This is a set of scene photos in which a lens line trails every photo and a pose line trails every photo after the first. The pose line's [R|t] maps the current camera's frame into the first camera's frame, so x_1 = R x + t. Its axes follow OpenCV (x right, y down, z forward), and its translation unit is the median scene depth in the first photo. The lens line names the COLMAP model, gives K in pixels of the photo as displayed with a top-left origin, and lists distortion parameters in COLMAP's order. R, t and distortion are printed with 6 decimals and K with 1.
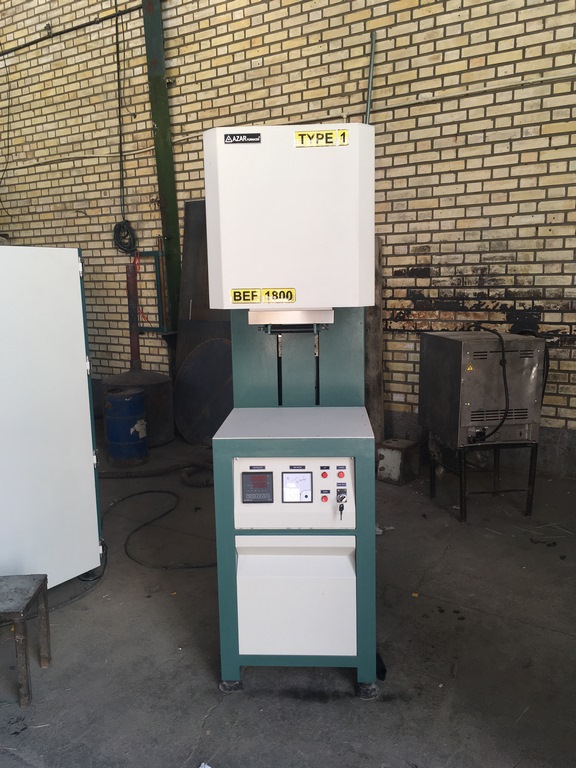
lens RADIAL K [[649.4, 0, 288.0], [0, 649.4, 384.0], [0, 0, 1]] dist [0.096288, -0.147401]
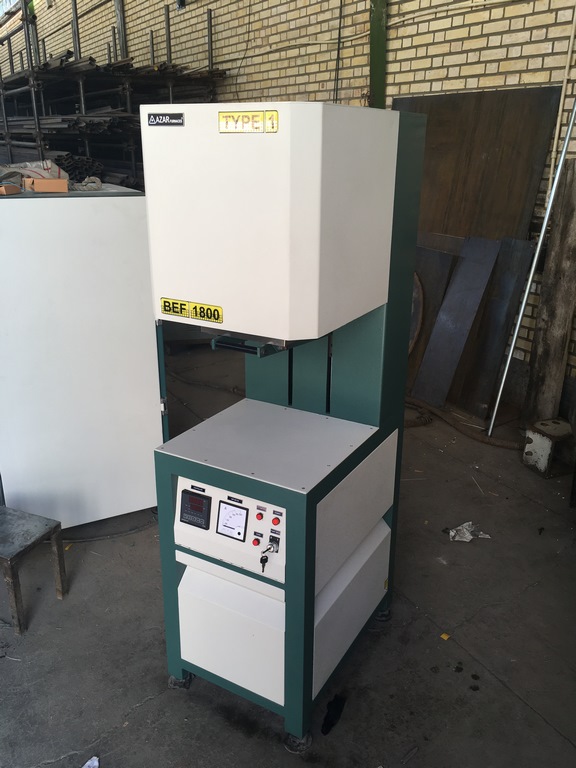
lens RADIAL K [[649.4, 0, 288.0], [0, 649.4, 384.0], [0, 0, 1]] dist [0.096288, -0.147401]
pose [[0.892409, 0.179687, -0.413907, 0.174450], [-0.096622, 0.972111, 0.213694, -0.092627], [0.440761, -0.150710, 0.884882, 0.112900]]
